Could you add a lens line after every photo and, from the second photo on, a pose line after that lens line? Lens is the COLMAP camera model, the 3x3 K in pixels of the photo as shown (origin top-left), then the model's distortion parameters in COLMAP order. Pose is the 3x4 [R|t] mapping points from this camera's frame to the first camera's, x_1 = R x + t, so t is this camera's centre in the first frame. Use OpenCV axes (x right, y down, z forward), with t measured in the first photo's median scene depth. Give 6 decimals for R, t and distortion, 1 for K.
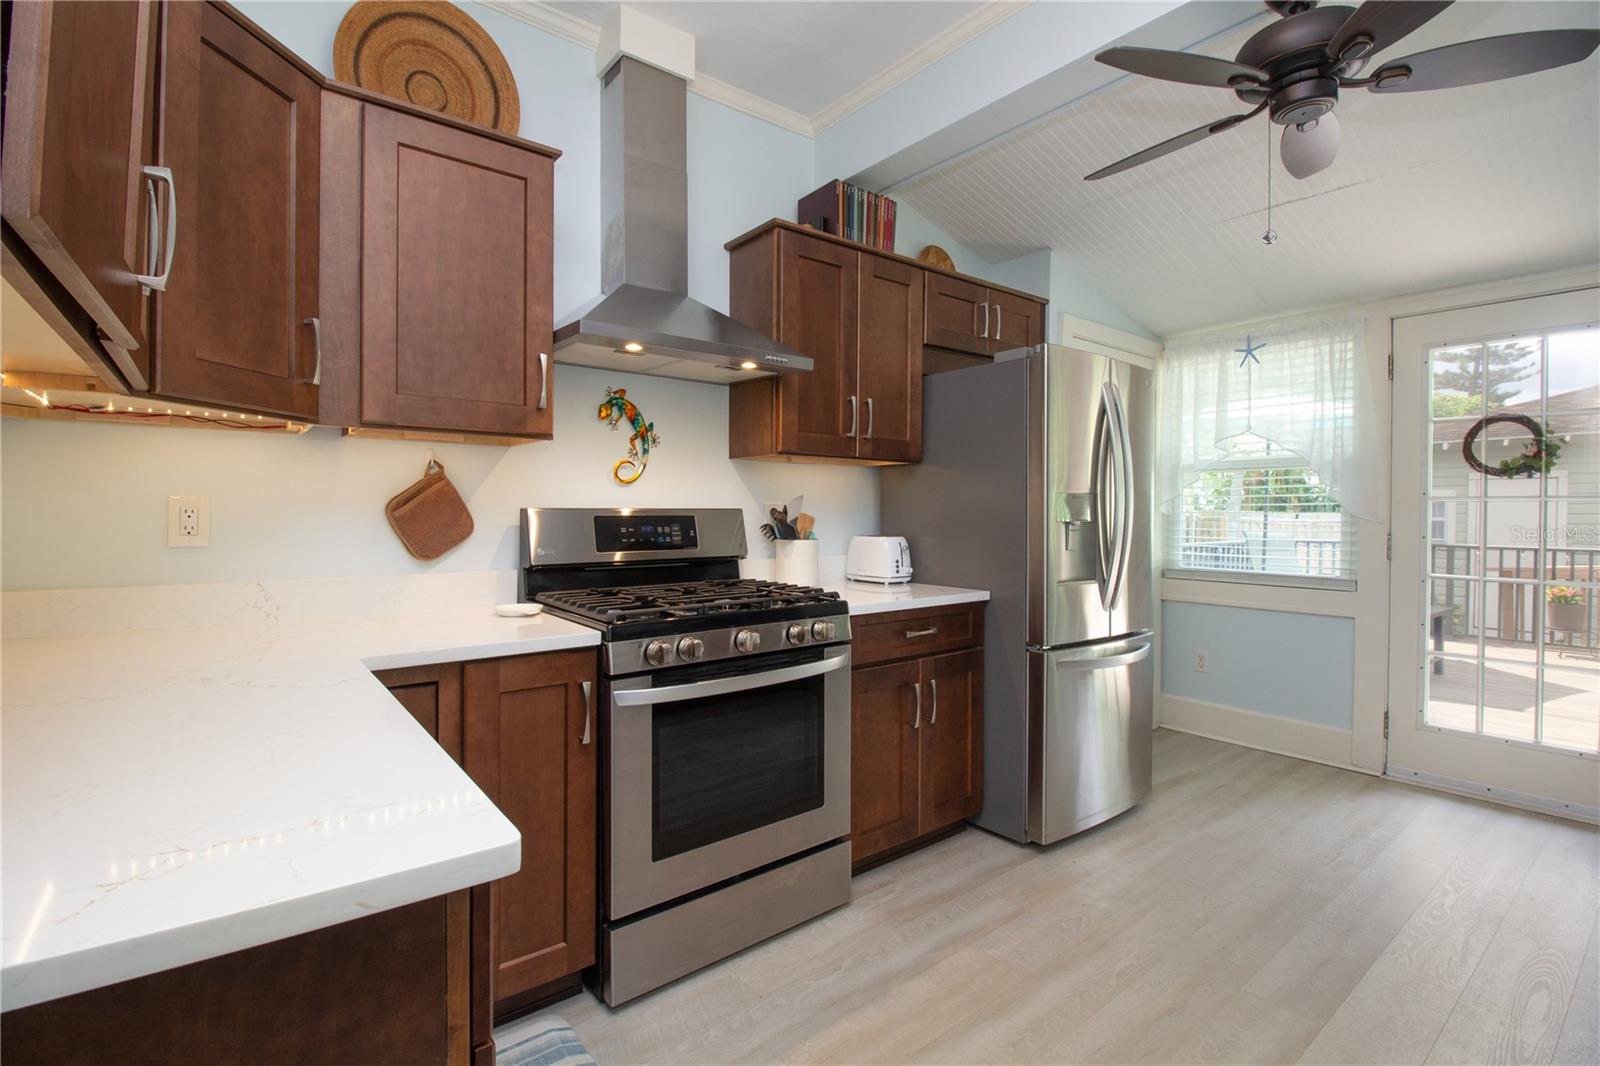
lens RADIAL K [[742.4, 0, 801.3], [0, 742.4, 519.6], [0, 0, 1]] dist [0.021443, -0.021434]
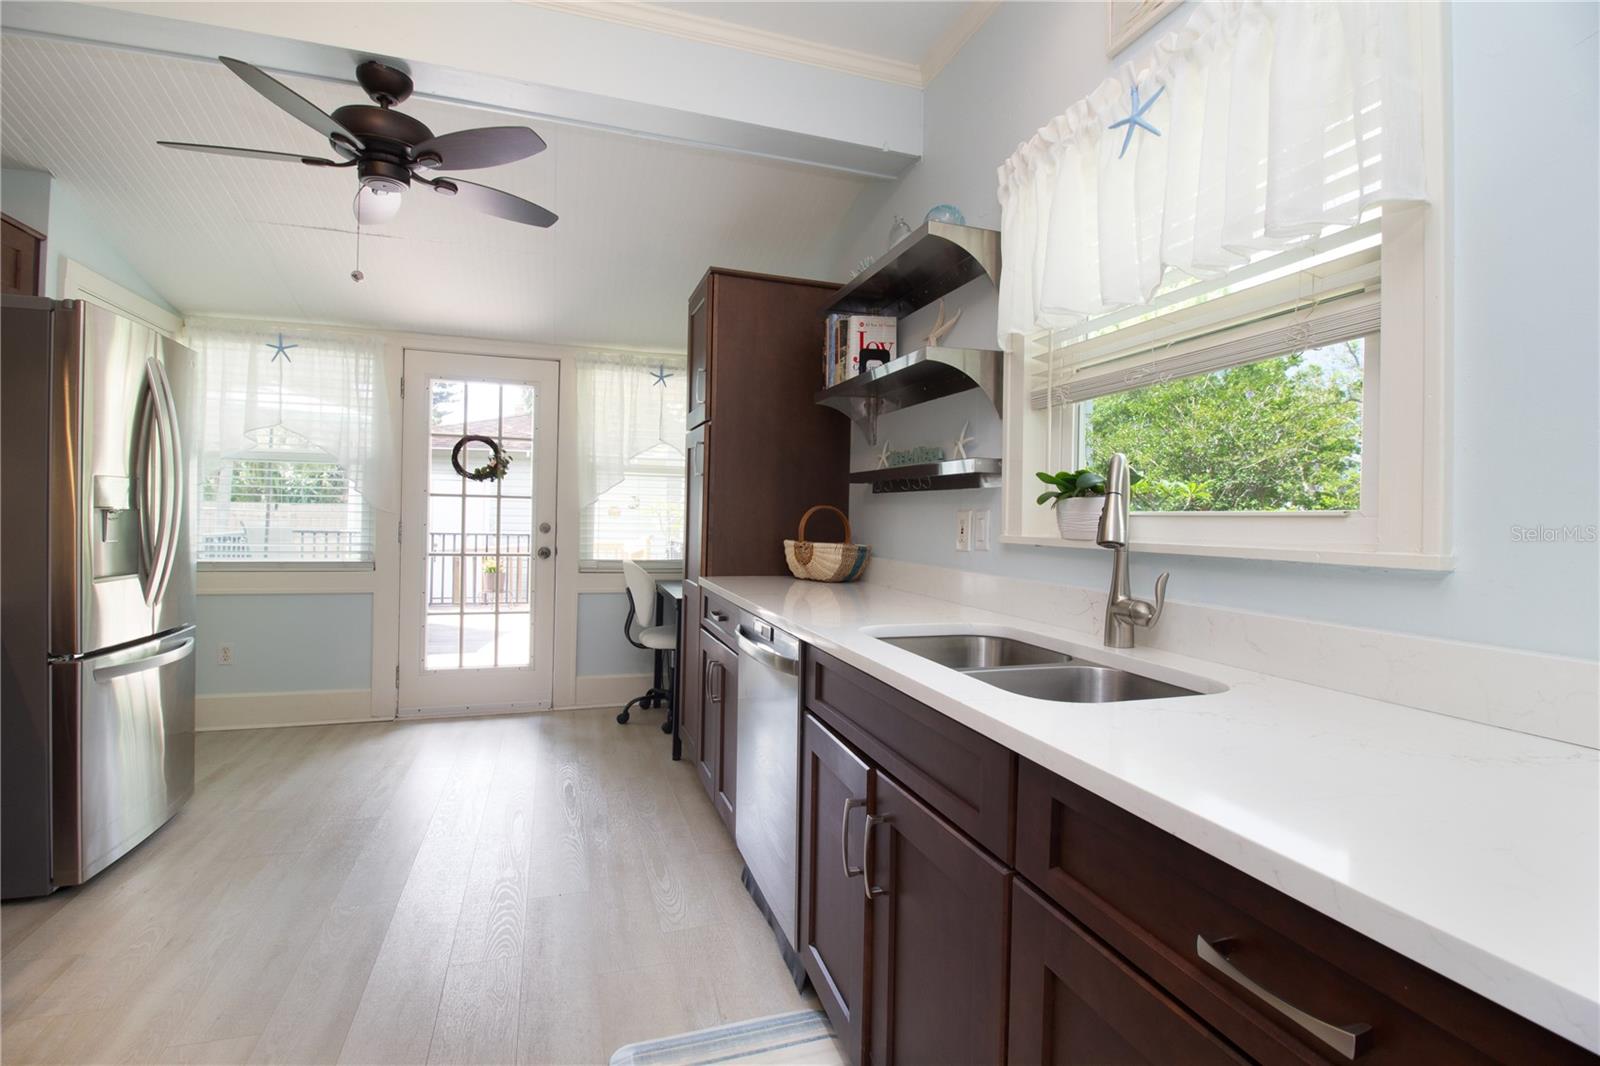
lens RADIAL K [[742.4, 0, 801.3], [0, 742.4, 519.6], [0, 0, 1]] dist [0.021443, -0.021434]
pose [[0.350882, -0.002761, 0.936416, -0.139431], [-0.006690, 0.999963, 0.005455, 0.004229], [-0.936396, -0.008178, 0.350851, -0.057167]]
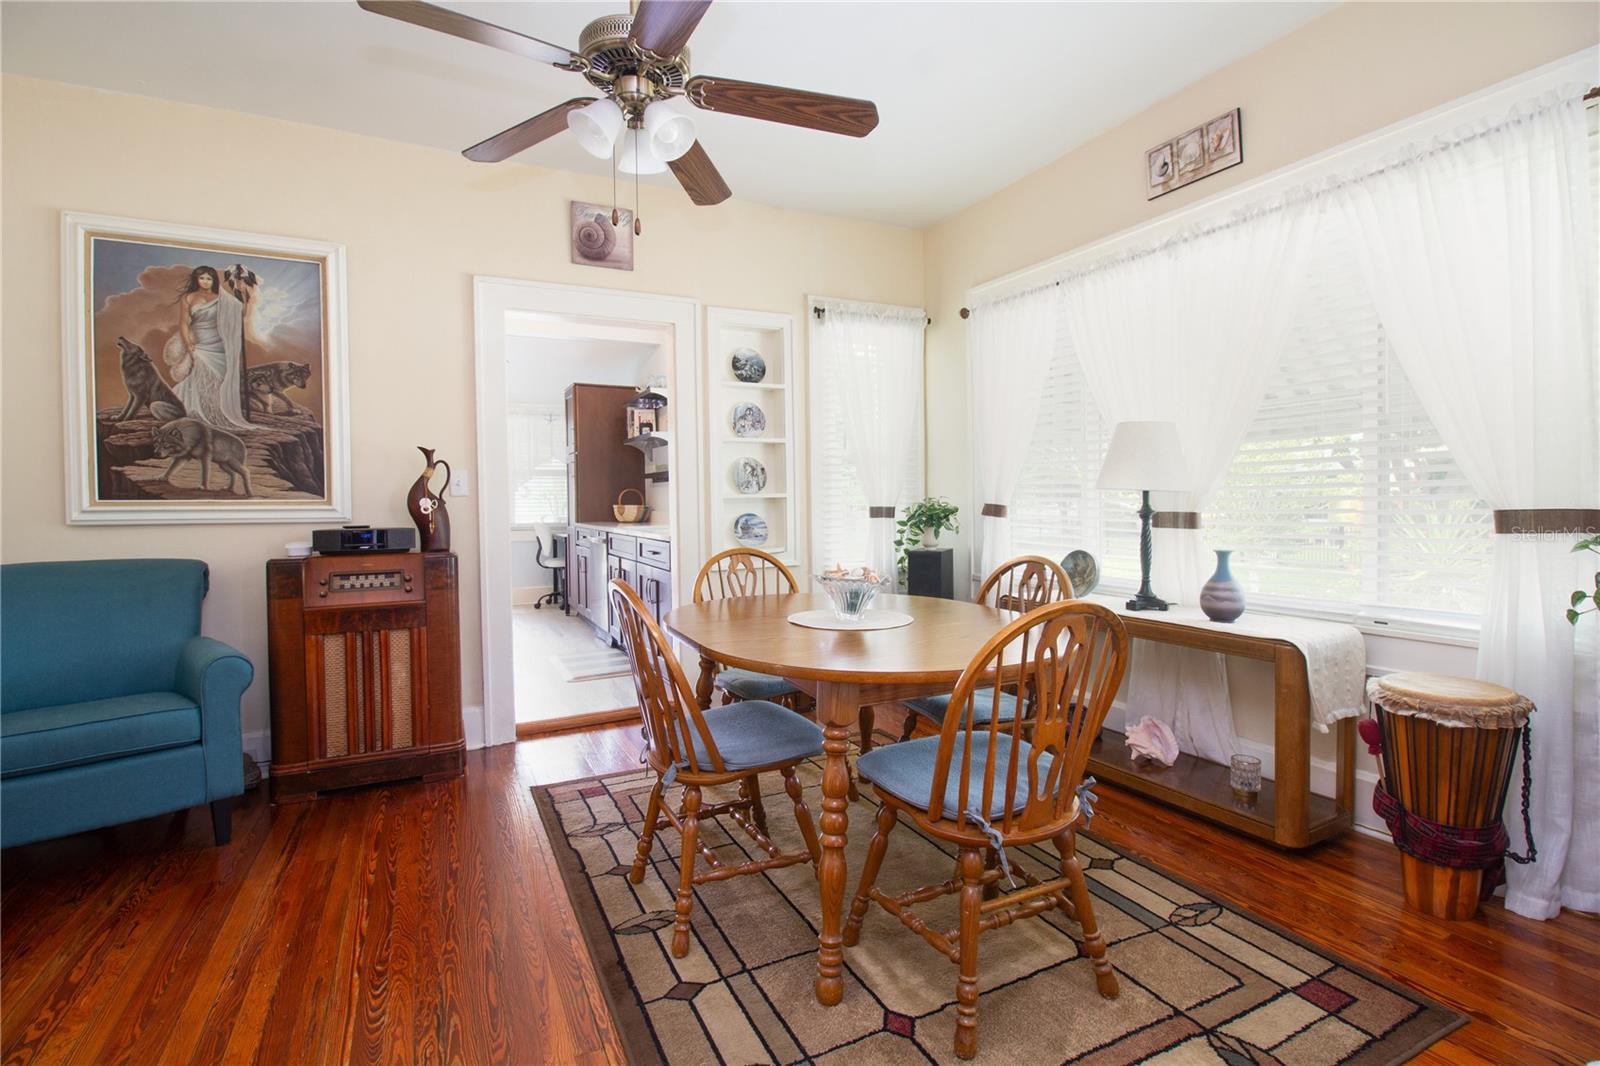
lens RADIAL K [[742.4, 0, 801.3], [0, 742.4, 519.6], [0, 0, 1]] dist [0.021443, -0.021434]
pose [[0.211529, -0.030807, 0.976886, -1.173698], [0.025730, 0.999332, 0.025943, 0.034139], [-0.977033, 0.019647, 0.212180, -0.652339]]
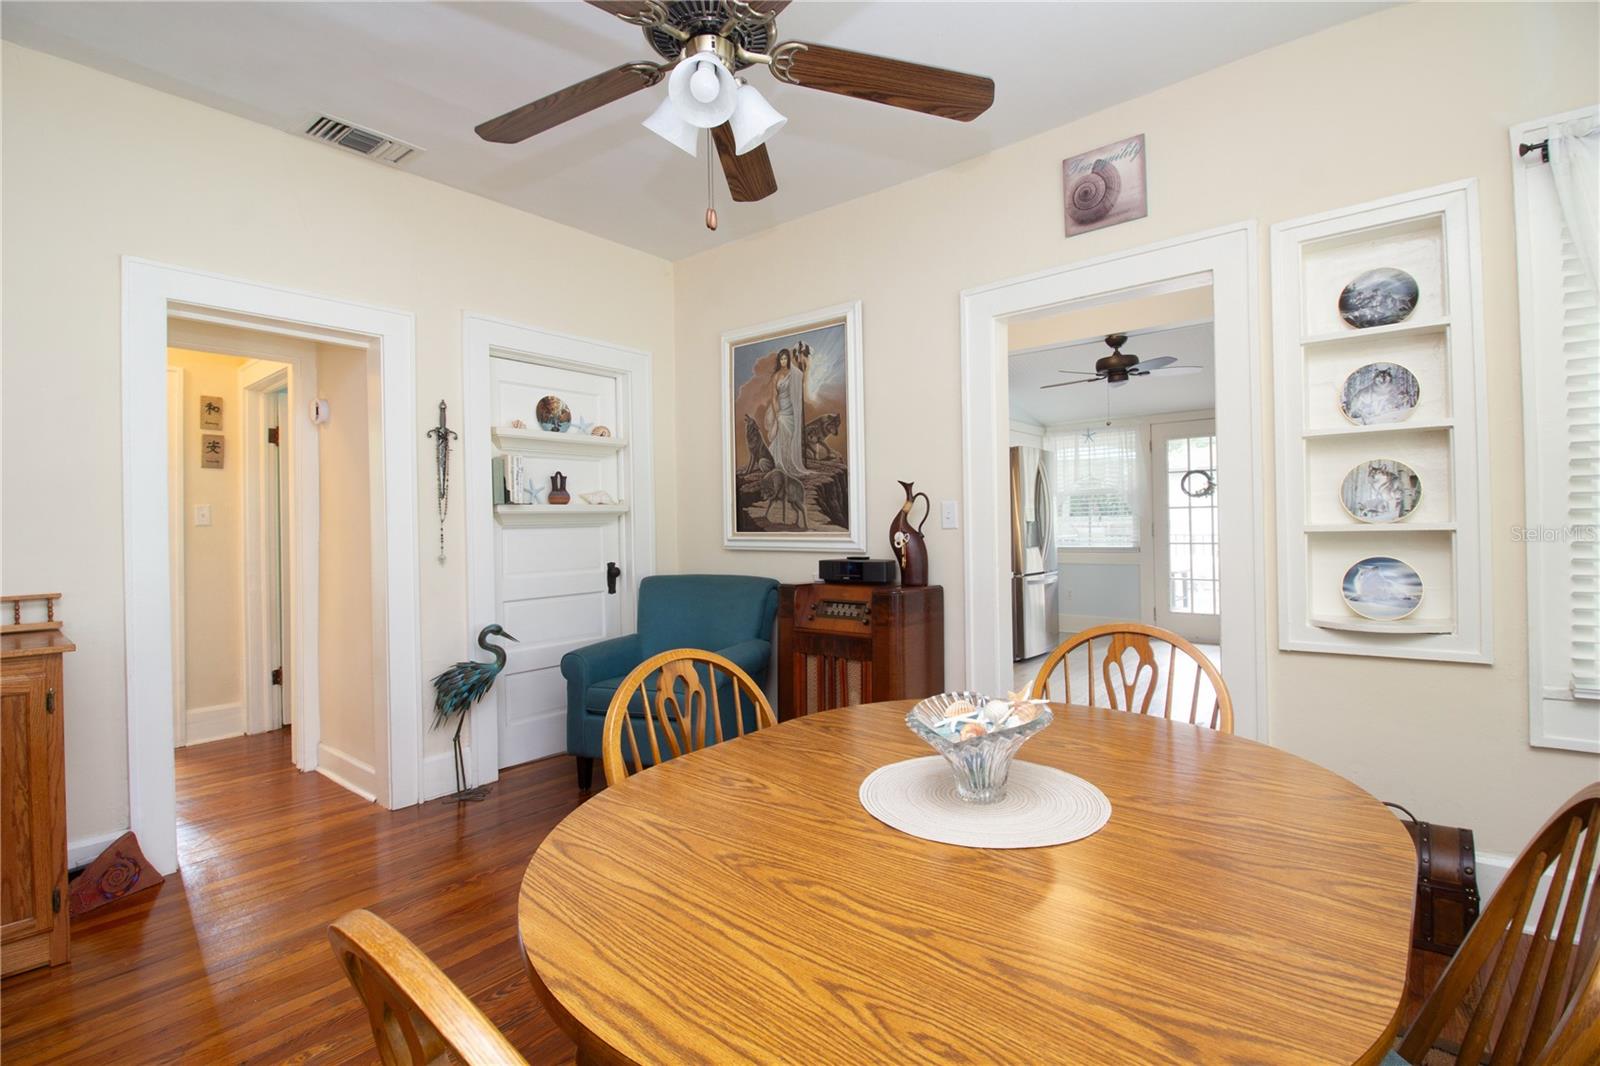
lens RADIAL K [[742.4, 0, 801.3], [0, 742.4, 519.6], [0, 0, 1]] dist [0.021443, -0.021434]
pose [[0.977613, -0.021343, 0.209325, -0.650865], [0.025391, 0.999539, -0.016670, 0.015395], [-0.208872, 0.021612, 0.977704, -0.886319]]
